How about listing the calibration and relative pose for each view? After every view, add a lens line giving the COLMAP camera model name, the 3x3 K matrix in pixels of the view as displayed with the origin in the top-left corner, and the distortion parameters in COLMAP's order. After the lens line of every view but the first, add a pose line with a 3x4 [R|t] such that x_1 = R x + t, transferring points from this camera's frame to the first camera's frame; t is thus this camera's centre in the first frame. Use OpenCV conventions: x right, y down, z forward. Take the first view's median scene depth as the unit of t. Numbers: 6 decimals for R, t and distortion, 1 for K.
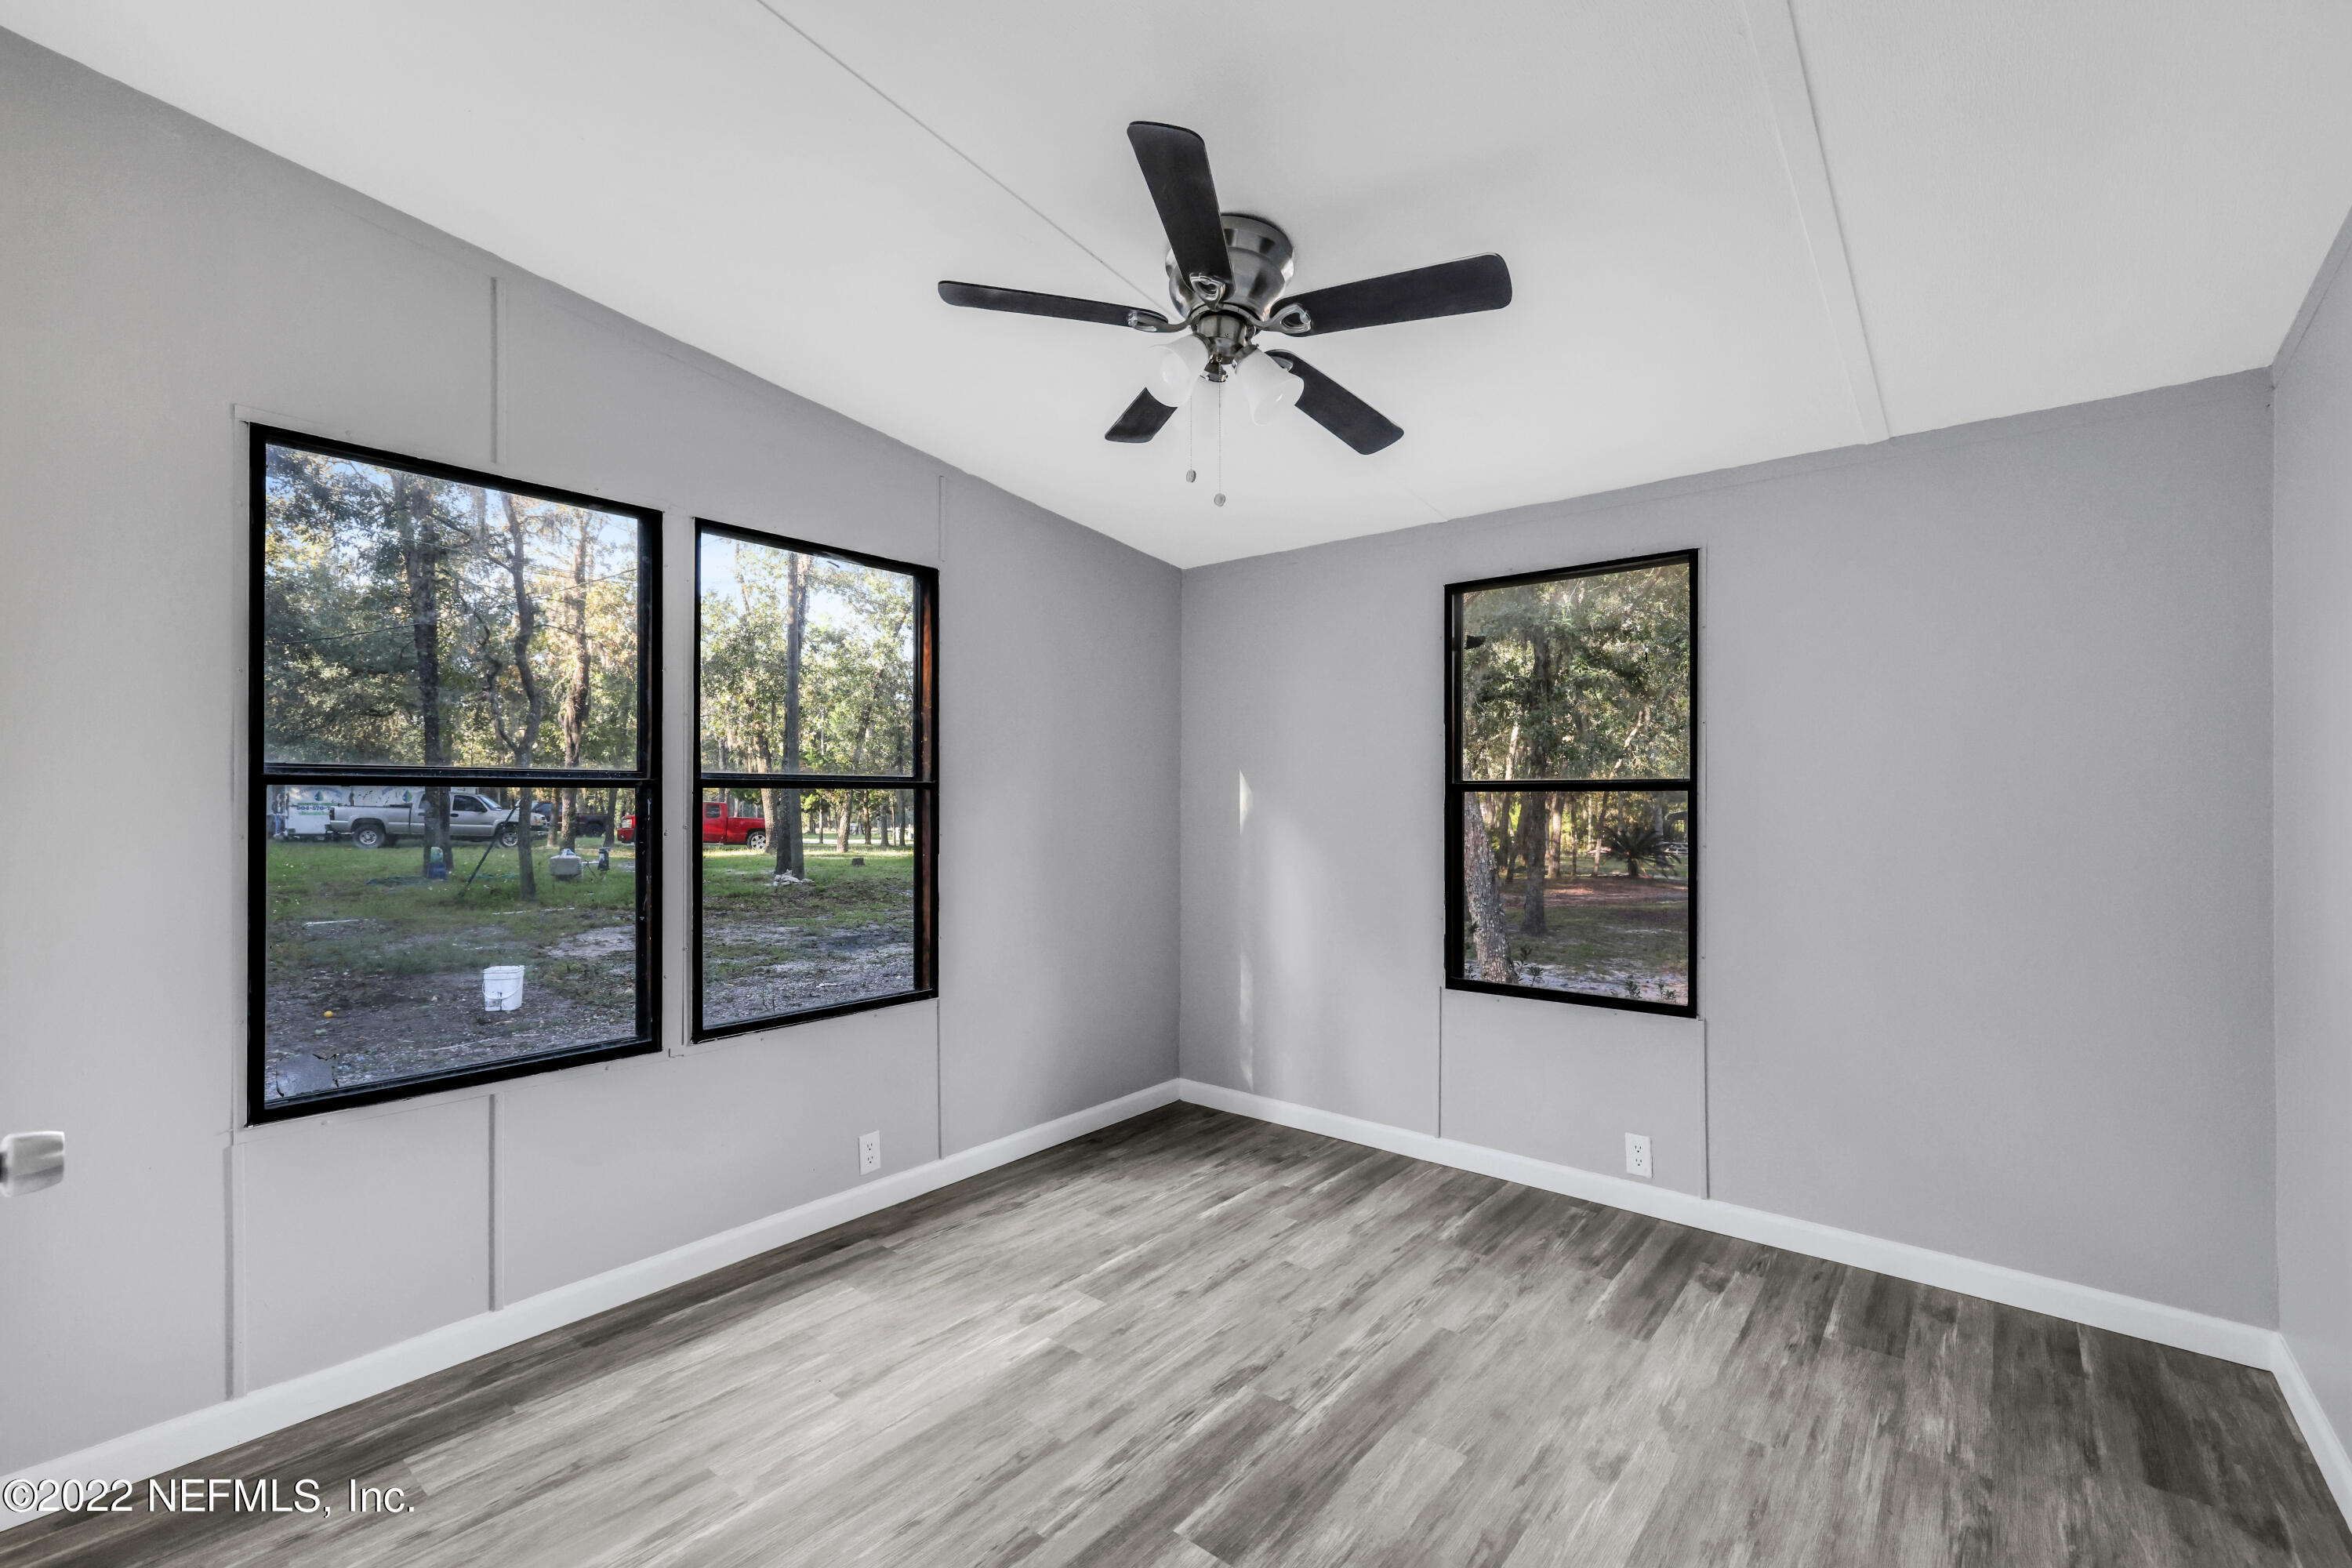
lens RADIAL K [[1013.9, 0, 1178.1], [0, 1013.9, 798.8], [0, 0, 1]] dist [0.000036, 0.000158]
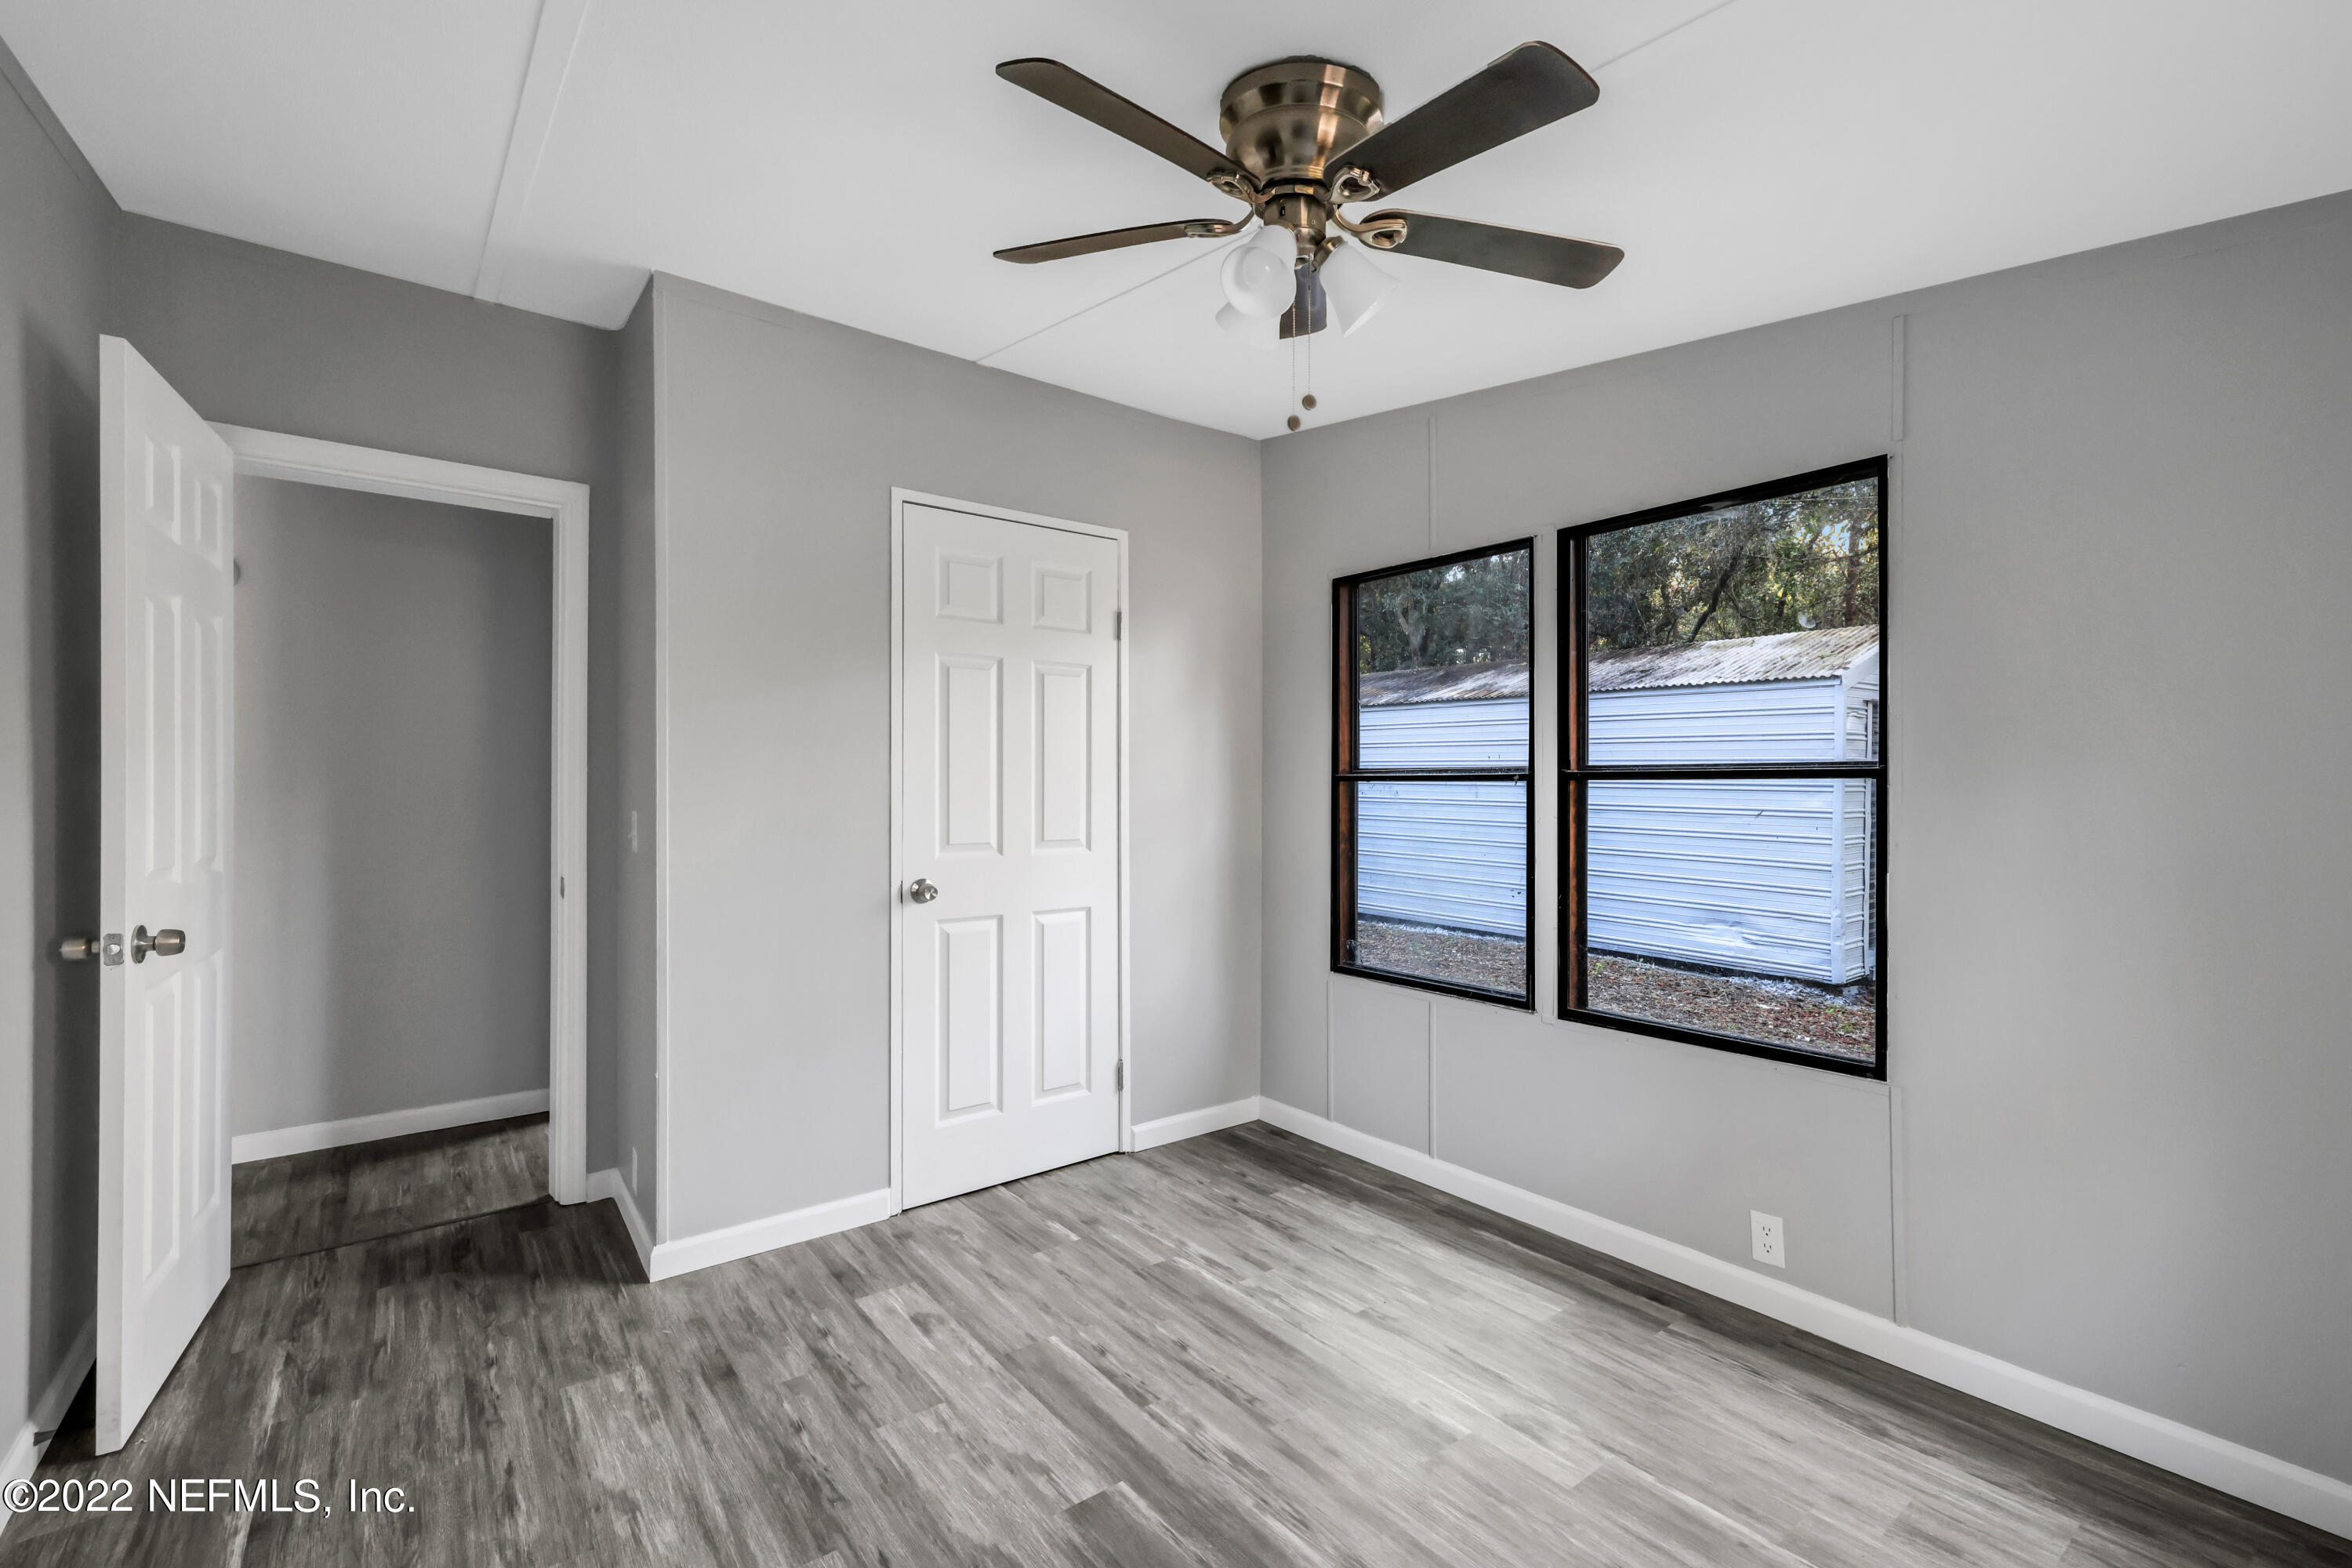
lens RADIAL K [[1013.9, 0, 1184.8], [0, 1013.9, 770.2], [0, 0, 1]] dist [0.000036, 0.000158]
pose [[-0.219960, -0.020446, -0.975295, 0.765971], [-0.007763, 0.999785, -0.019209, 0.001828], [0.975478, 0.003346, -0.220072, 0.966835]]
